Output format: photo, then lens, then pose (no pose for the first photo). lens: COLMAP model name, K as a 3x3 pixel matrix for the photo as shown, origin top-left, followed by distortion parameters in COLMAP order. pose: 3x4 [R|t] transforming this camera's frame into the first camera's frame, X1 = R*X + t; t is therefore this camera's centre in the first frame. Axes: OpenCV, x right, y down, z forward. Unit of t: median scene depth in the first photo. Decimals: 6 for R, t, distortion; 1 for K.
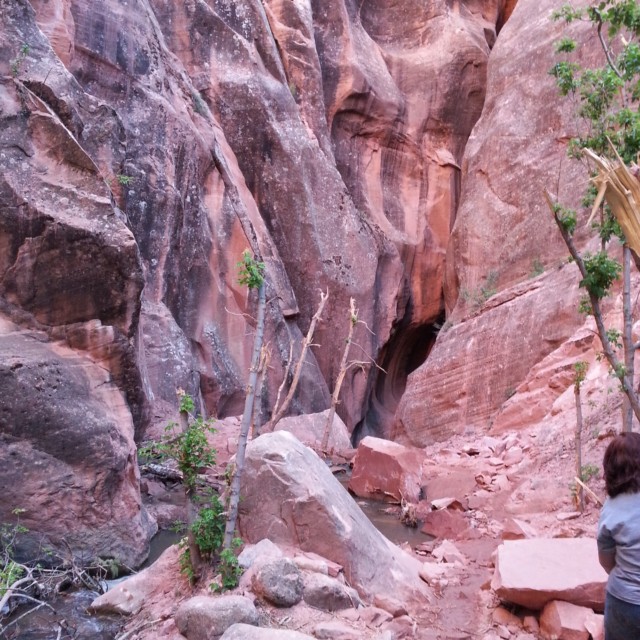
lens RADIAL K [[678.6, 0, 320.0], [0, 678.6, 320.0], [0, 0, 1]] dist [0.119395, -0.233181]
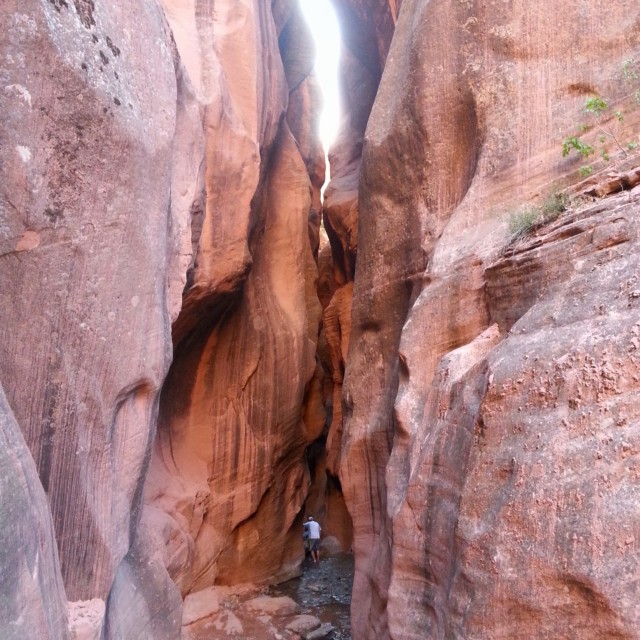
lens RADIAL K [[678.6, 0, 320.0], [0, 678.6, 320.0], [0, 0, 1]] dist [0.119395, -0.233181]
pose [[0.817741, 0.002063, 0.575582, -0.058020], [0.035818, 0.997873, -0.054465, 0.060316], [-0.574470, 0.065155, 0.815928, 0.695179]]
